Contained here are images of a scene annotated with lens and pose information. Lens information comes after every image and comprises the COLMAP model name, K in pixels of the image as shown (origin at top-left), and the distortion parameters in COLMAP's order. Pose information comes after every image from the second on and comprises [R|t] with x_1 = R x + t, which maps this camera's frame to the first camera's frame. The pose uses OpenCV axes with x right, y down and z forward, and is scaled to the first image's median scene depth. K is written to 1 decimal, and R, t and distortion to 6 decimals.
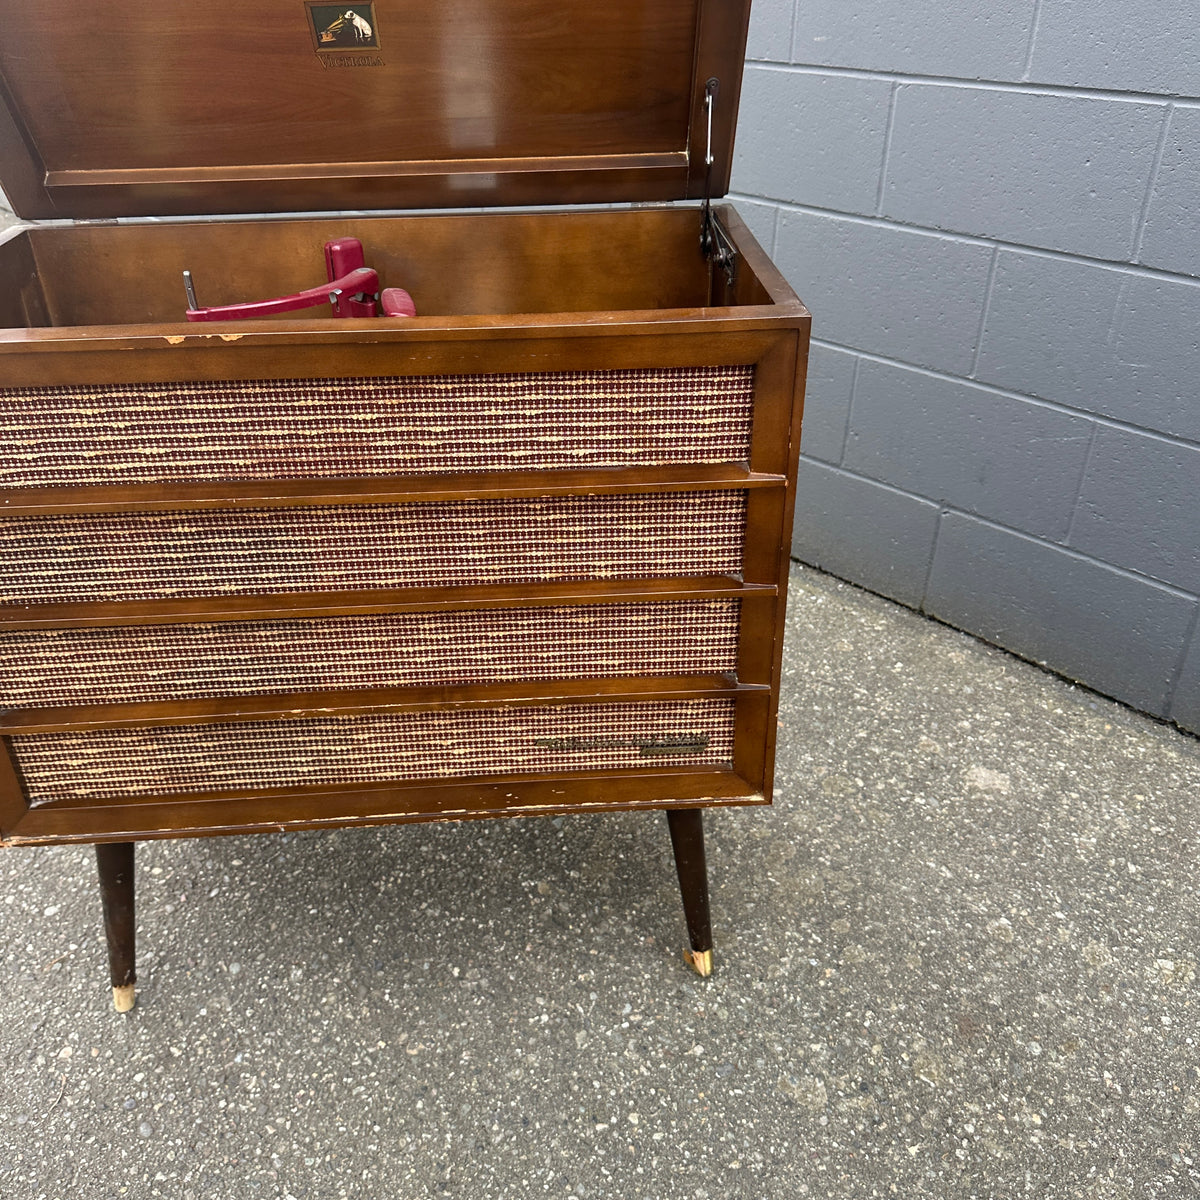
lens RADIAL K [[1147.6, 0, 598.8], [0, 1147.6, 608.4], [0, 0, 1]] dist [-0.009706, 0.000000]
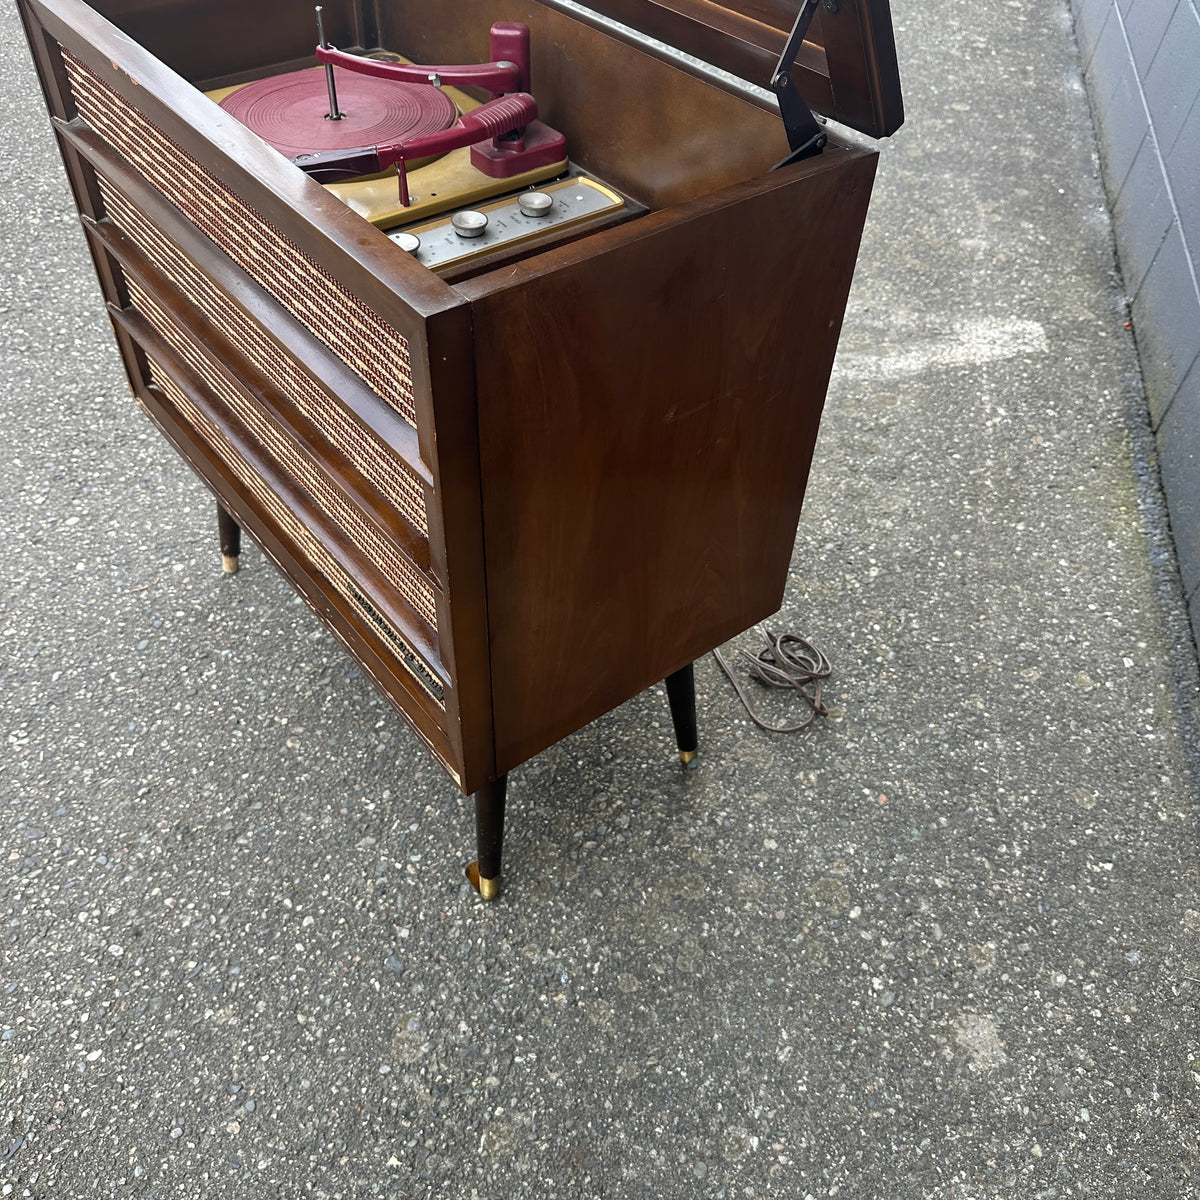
lens RADIAL K [[1147.6, 0, 583.6], [0, 1147.6, 591.1], [0, 0, 1]] dist [-0.009706, 0.000000]
pose [[0.563352, 0.604789, -0.562907, 0.573589], [-0.456402, 0.795718, 0.398159, -0.338437], [0.688717, 0.032608, 0.724296, 0.369914]]
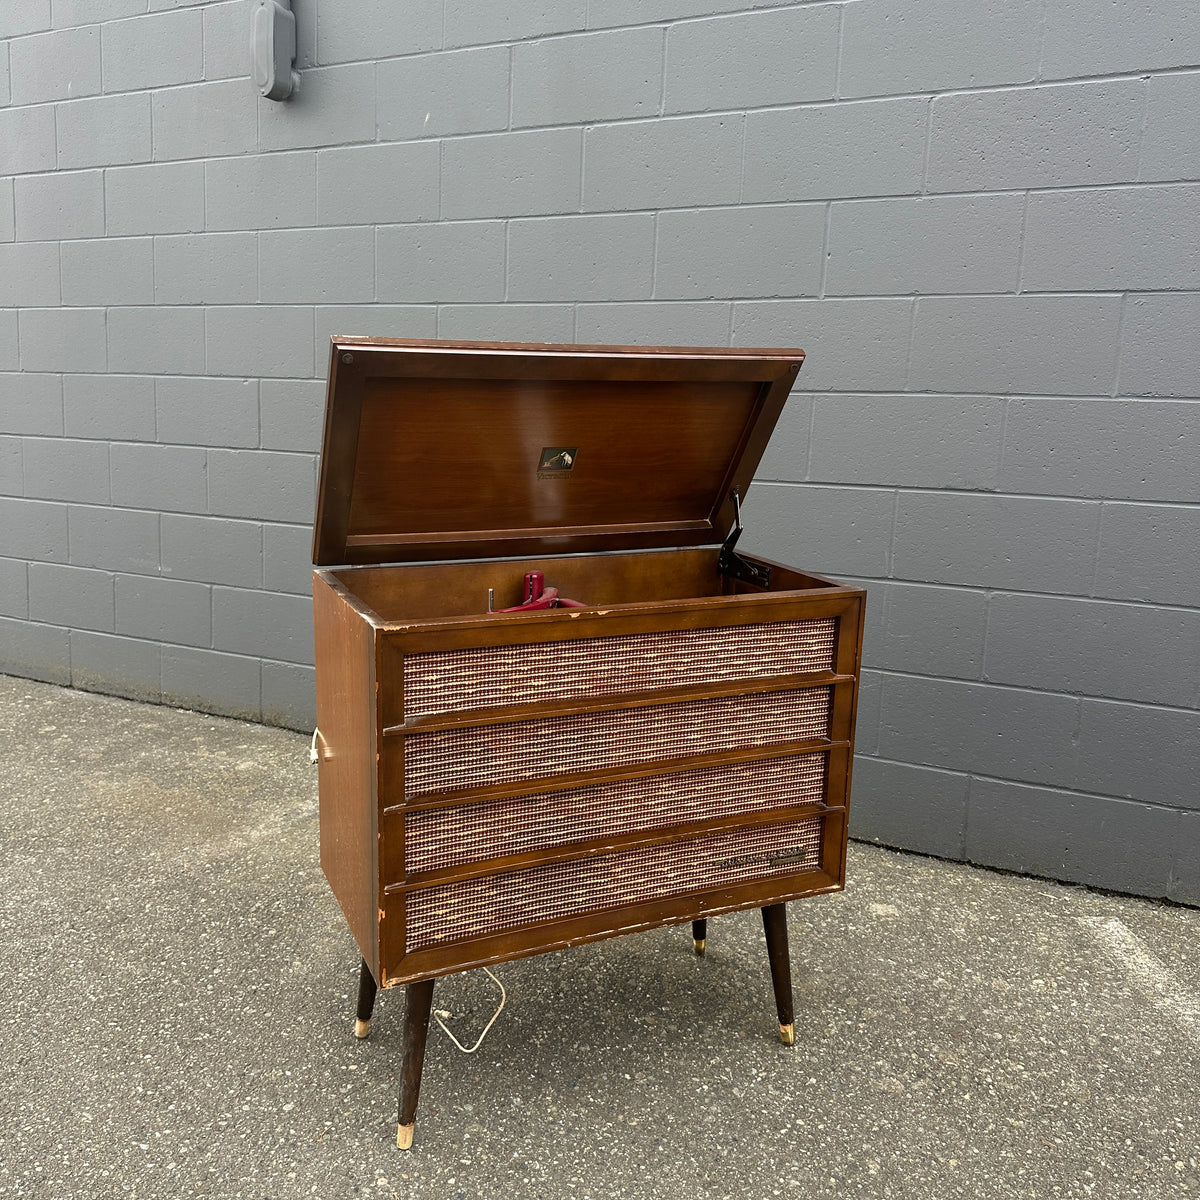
lens RADIAL K [[1147.6, 0, 592.0], [0, 1147.6, 597.0], [0, 0, 1]] dist [-0.009706, 0.000000]
pose [[0.933014, -0.045974, 0.356890, -0.686619], [0.159741, 0.941640, -0.296307, 0.194107], [-0.322440, 0.333469, 0.885907, -0.429144]]
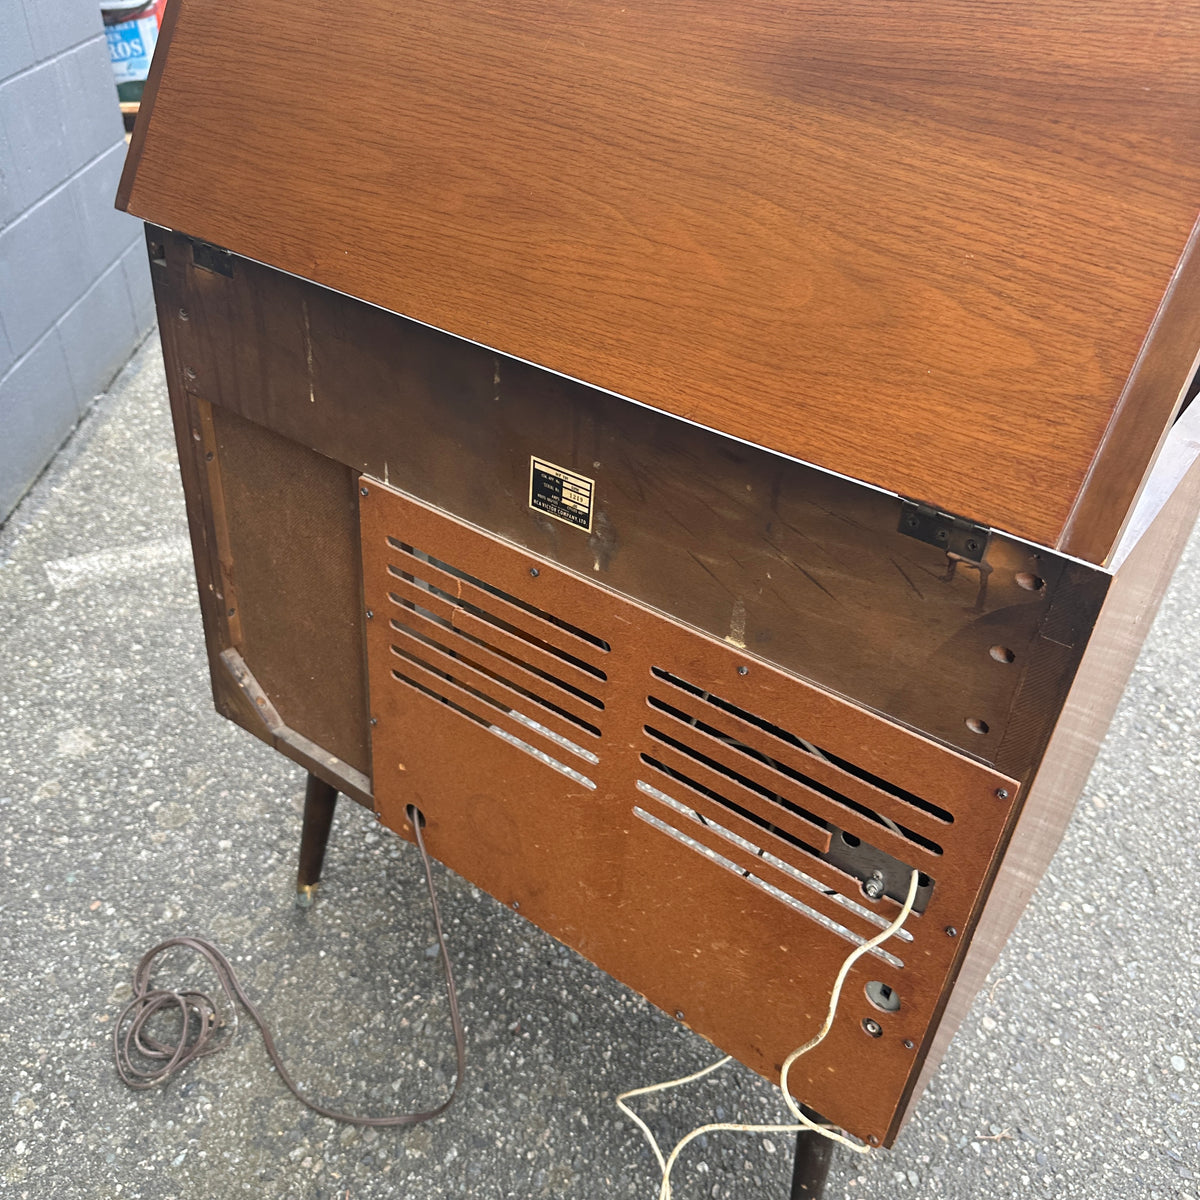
lens RADIAL K [[1147.6, 0, 616.5], [0, 1147.6, 607.2], [0, 0, 1]] dist [-0.009706, 0.000000]
pose [[-0.779744, -0.384733, 0.493943, -0.581249], [0.262933, 0.514763, 0.816018, -0.749350], [-0.568212, 0.766159, -0.300224, 1.238391]]
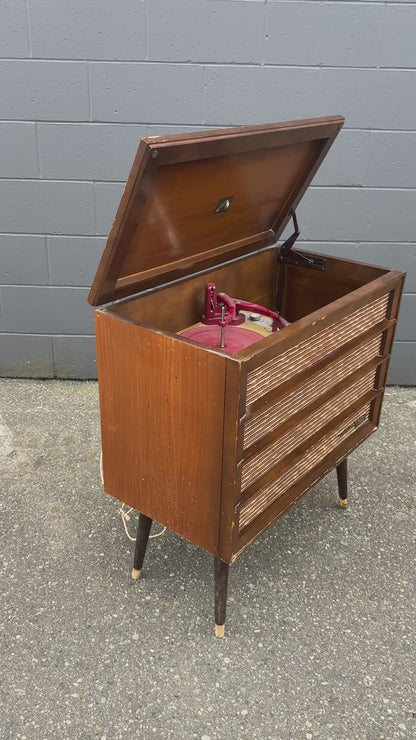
lens RADIAL K [[647.8, 0, 195.7], [0, 647.8, 372.9], [0, 0, 1]] dist [0.012679, -0.053133]
pose [[0.672888, -0.302845, 0.674912, -1.204512], [0.351693, 0.933621, 0.068294, -0.238113], [-0.650794, 0.191407, 0.734731, 0.018613]]
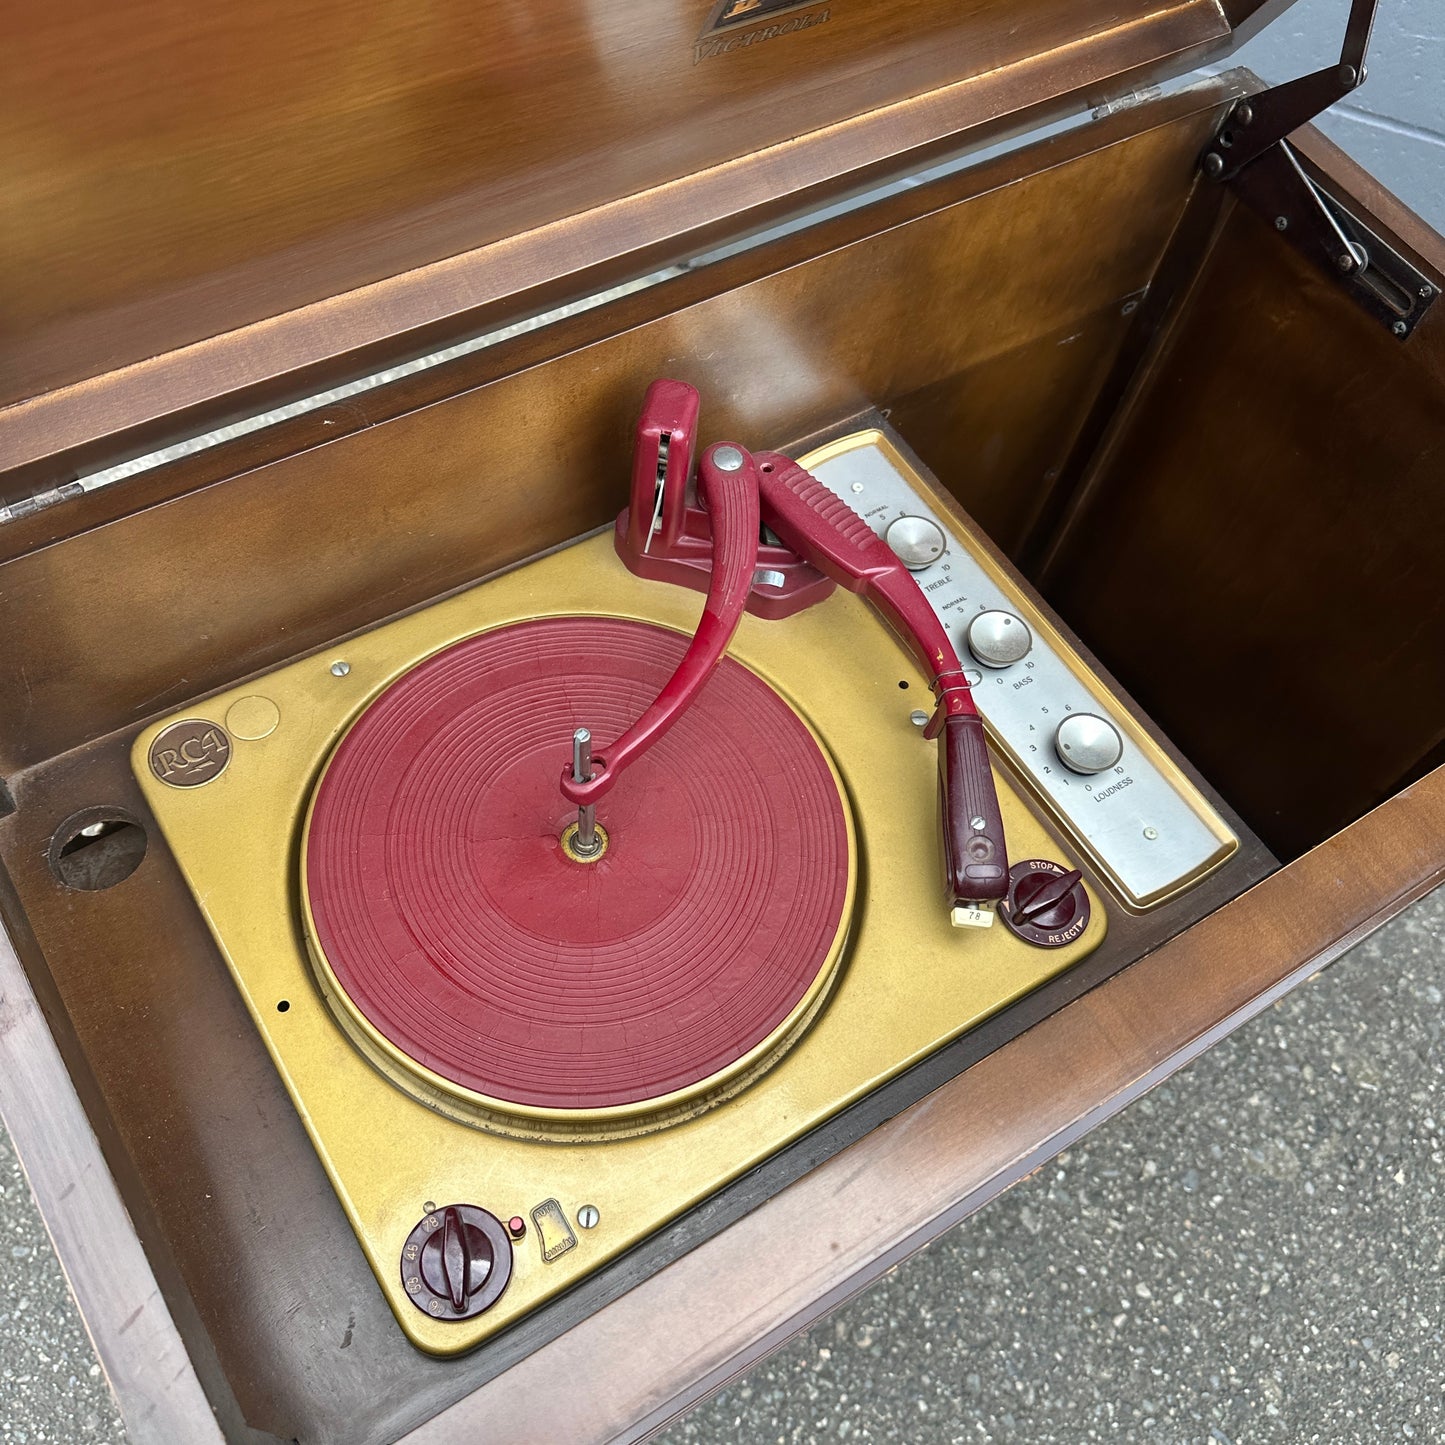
lens RADIAL K [[1381.9, 0, 710.6], [0, 1381.9, 752.6], [0, 0, 1]] dist [-0.009706, 0.000000]
pose [[0.866522, -0.379760, 0.323917, -0.411889], [0.157507, 0.823834, 0.544509, -0.475290], [-0.473636, -0.420810, 0.773685, 0.505405]]
